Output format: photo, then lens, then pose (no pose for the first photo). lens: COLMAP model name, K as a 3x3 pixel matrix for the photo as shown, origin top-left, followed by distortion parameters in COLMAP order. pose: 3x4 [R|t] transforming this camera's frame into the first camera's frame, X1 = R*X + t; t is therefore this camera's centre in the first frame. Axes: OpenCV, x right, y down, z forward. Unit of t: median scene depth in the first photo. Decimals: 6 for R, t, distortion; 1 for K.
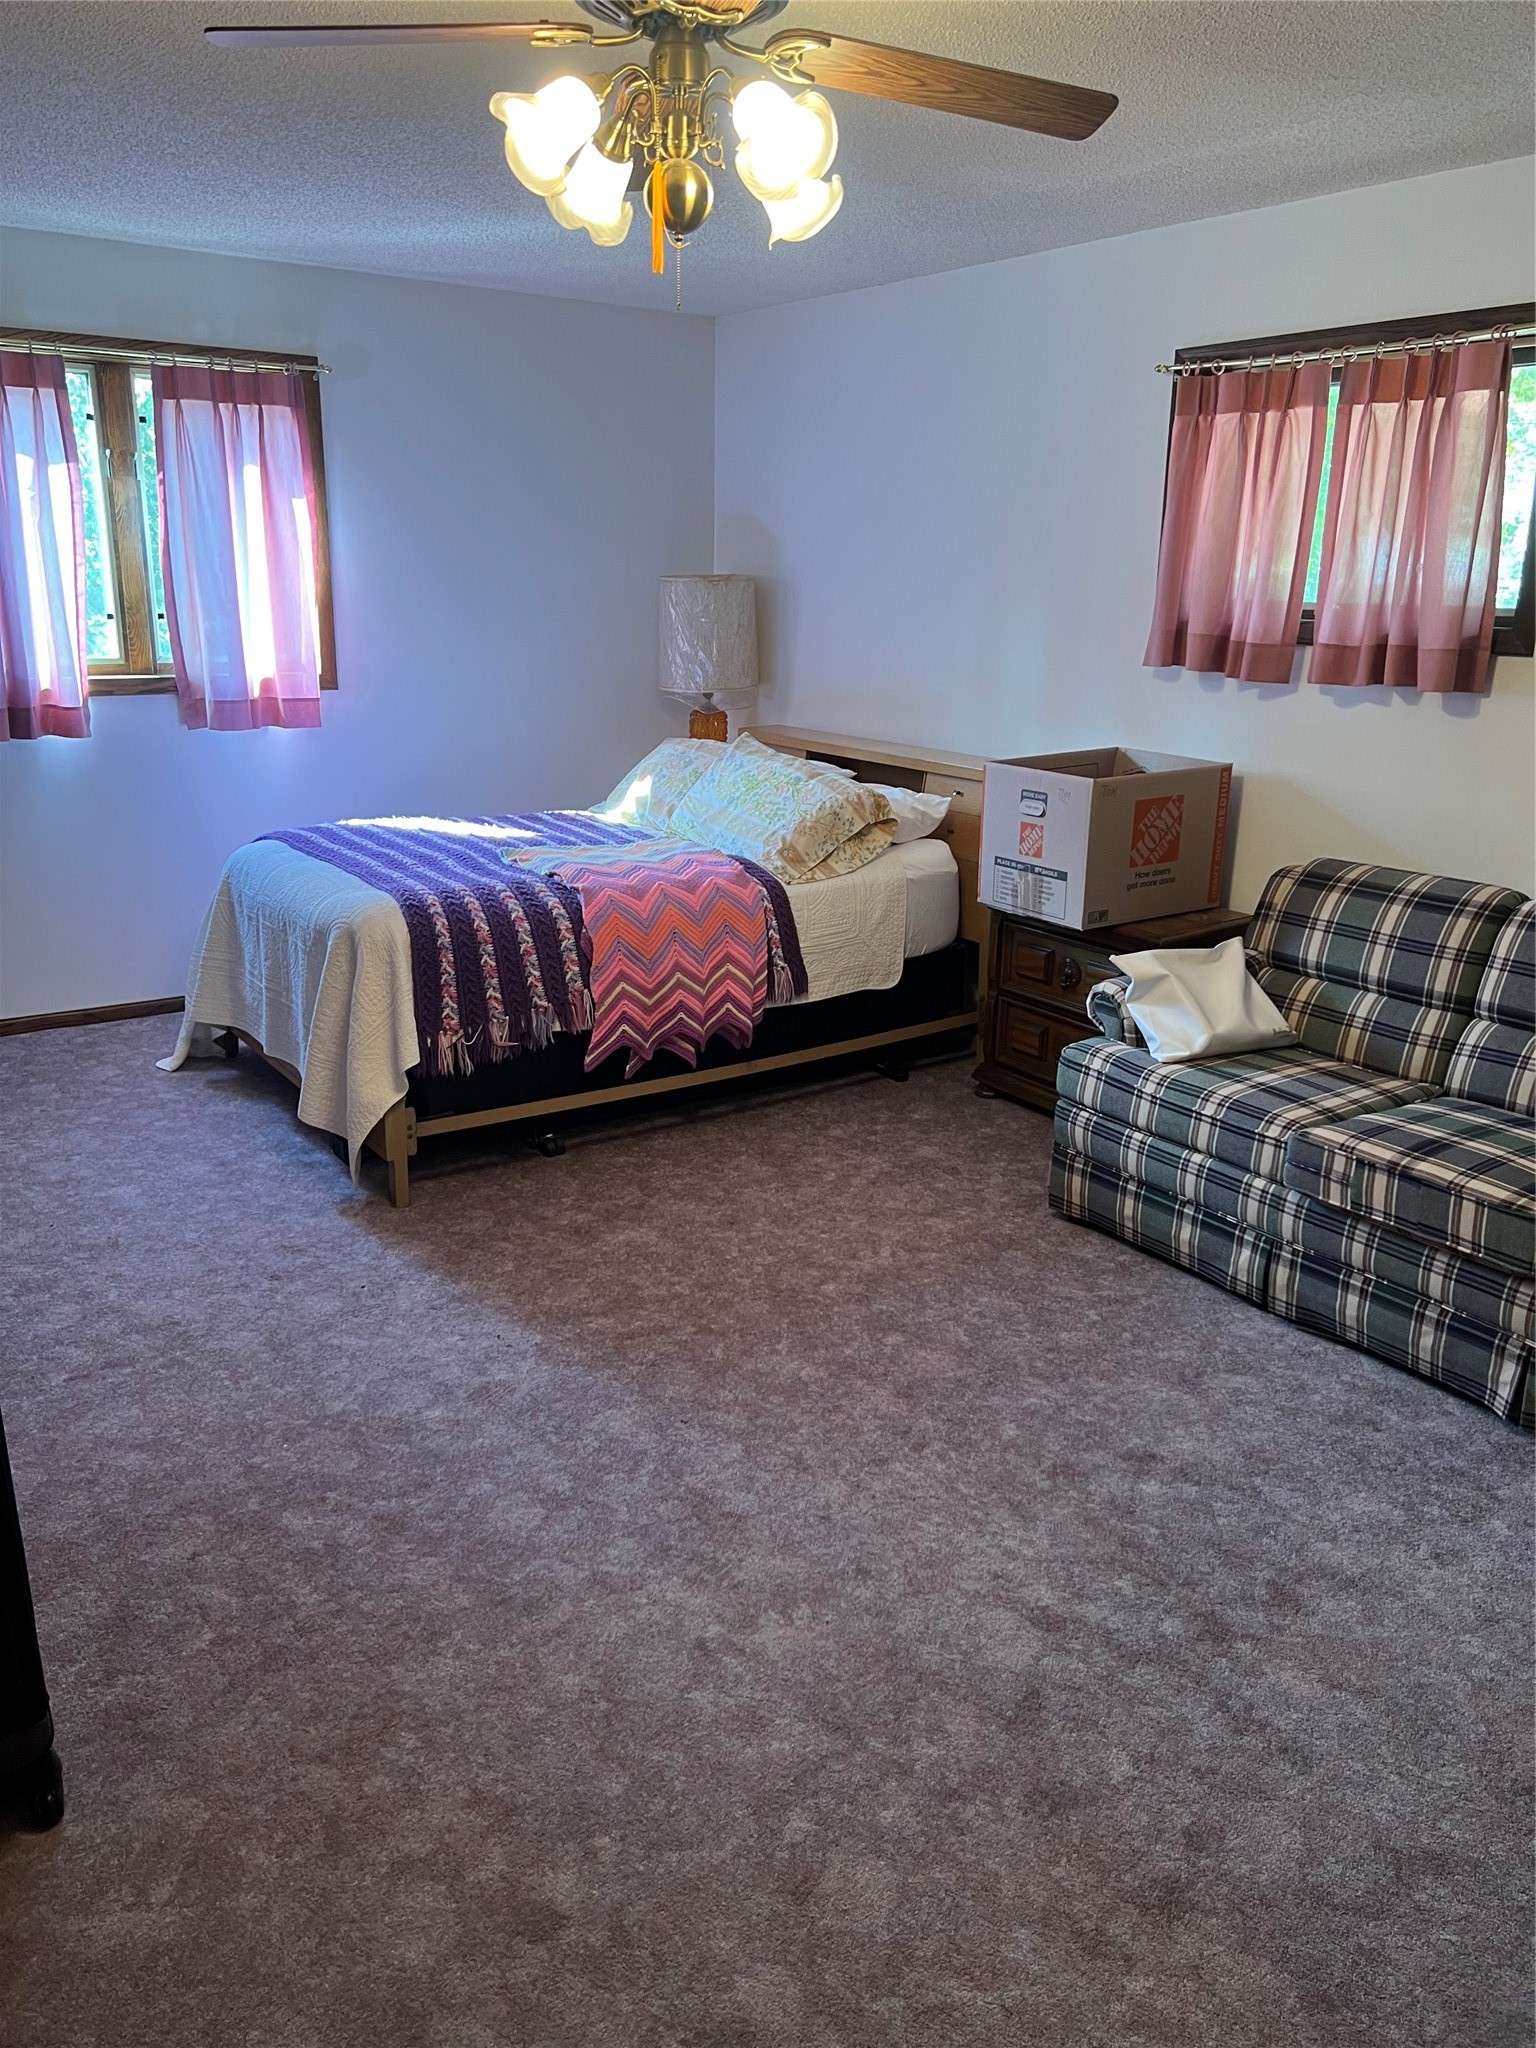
lens RADIAL K [[1525.5, 0, 786.0], [0, 1525.5, 1023.3], [0, 0, 1]] dist [0.063017, -0.069409]
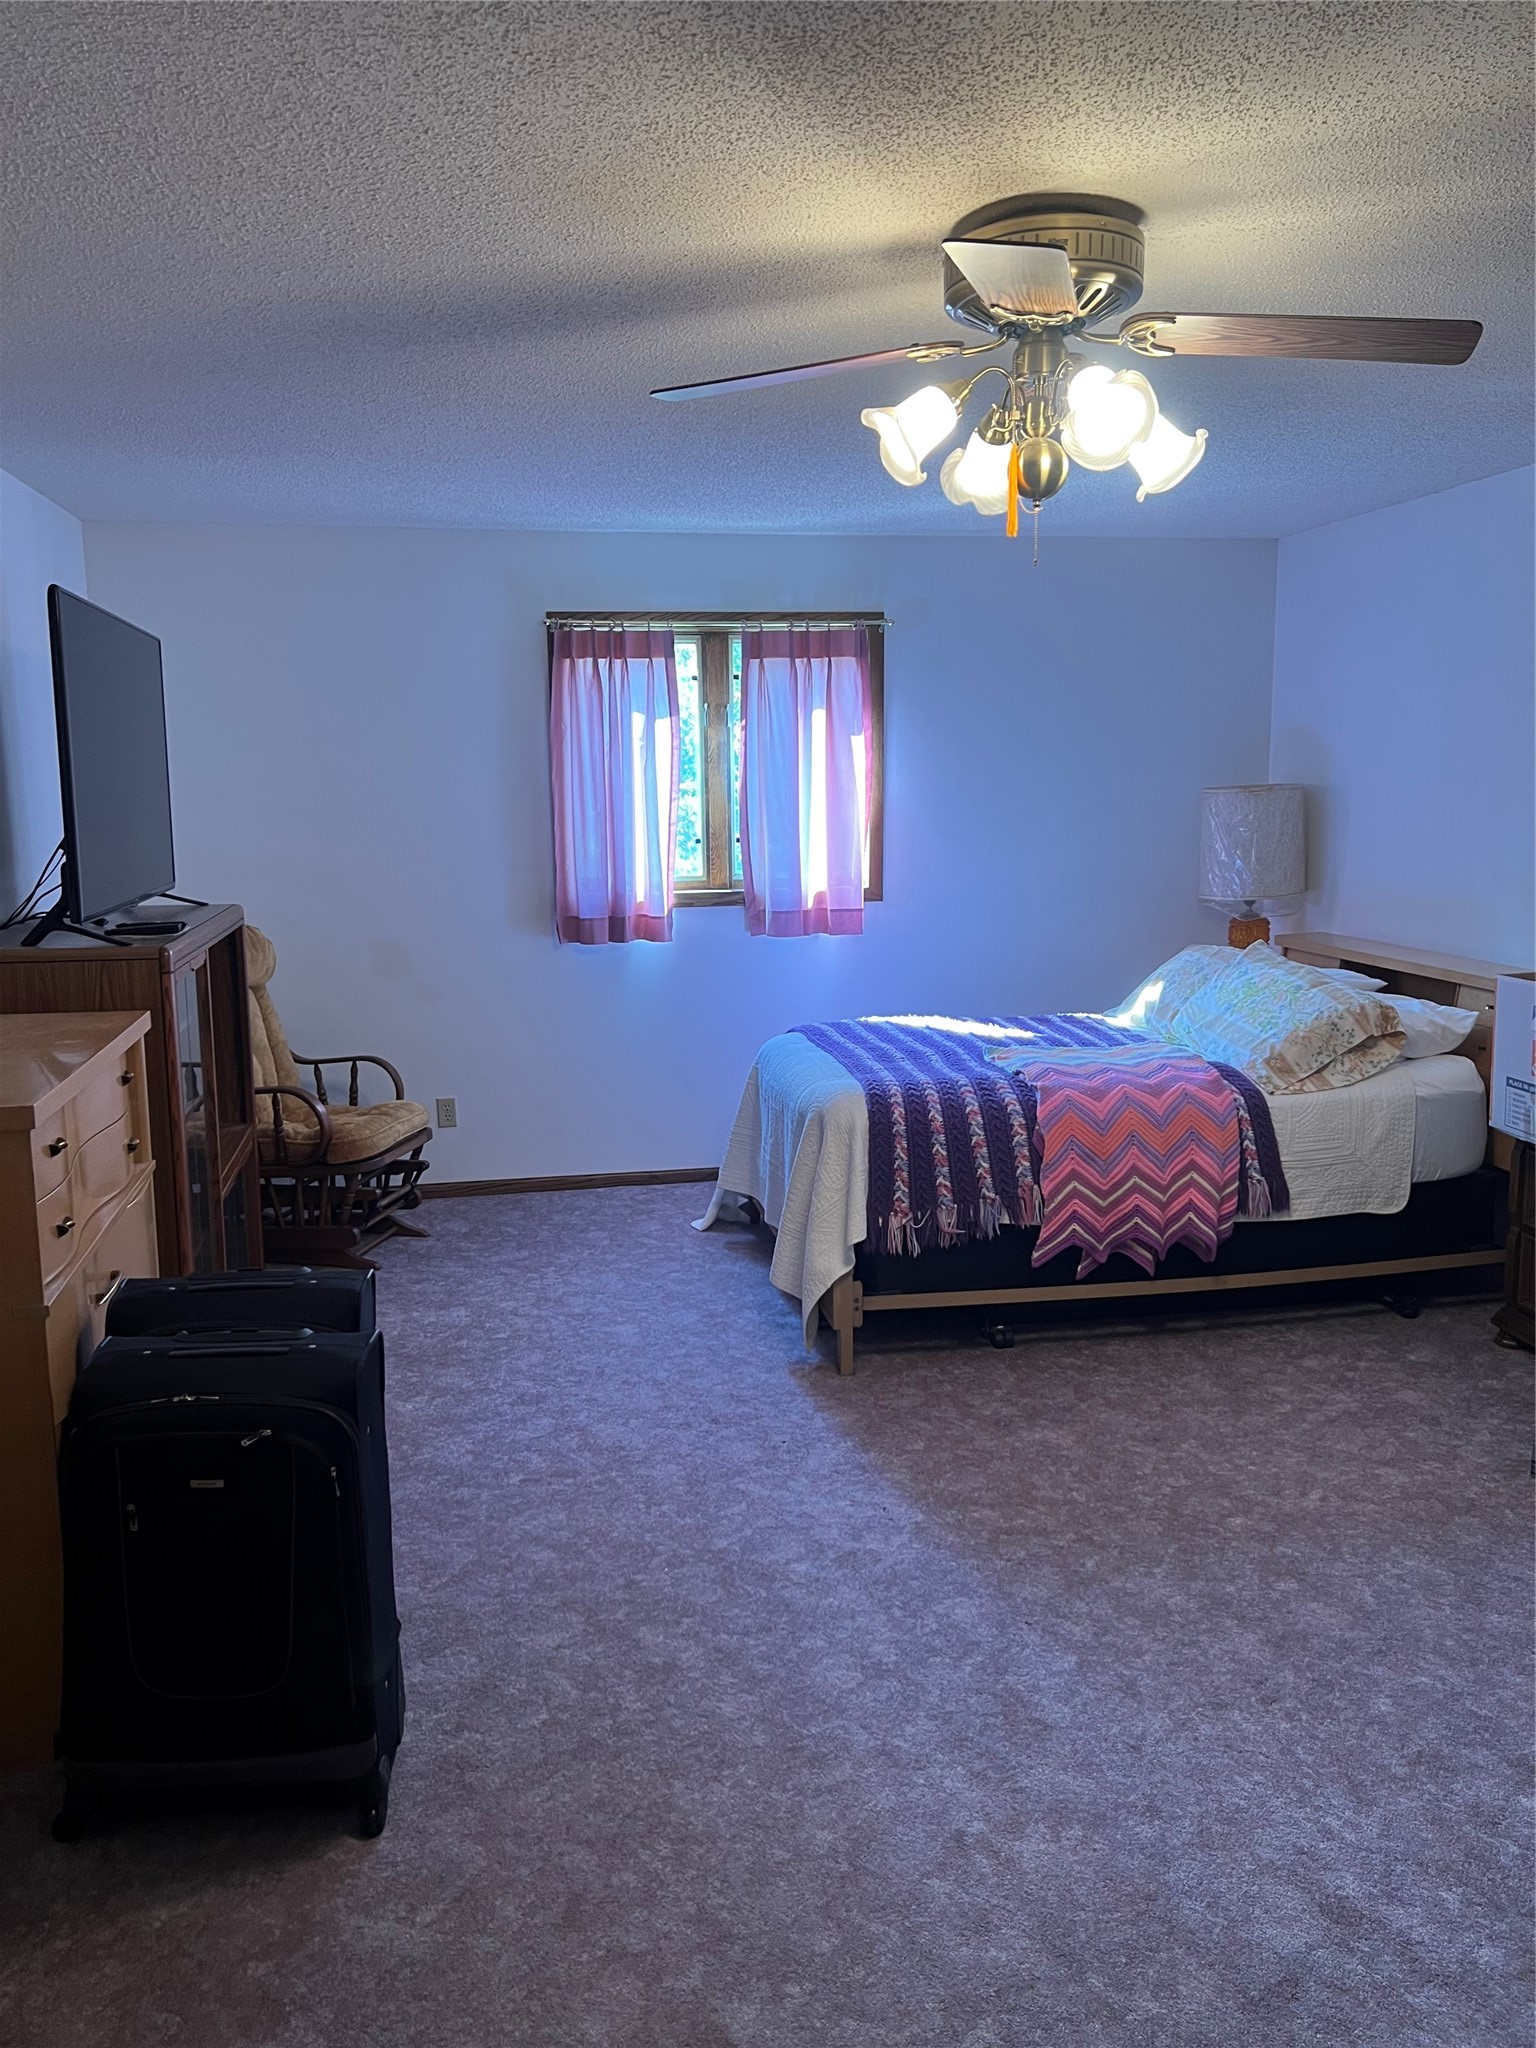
lens RADIAL K [[1525.5, 0, 750.6], [0, 1525.5, 1025.2], [0, 0, 1]] dist [0.063017, -0.069409]
pose [[0.907658, 0.034489, -0.418292, 0.146706], [-0.088789, 0.989841, -0.111050, 0.003152], [0.410212, 0.137935, 0.901499, -0.021741]]
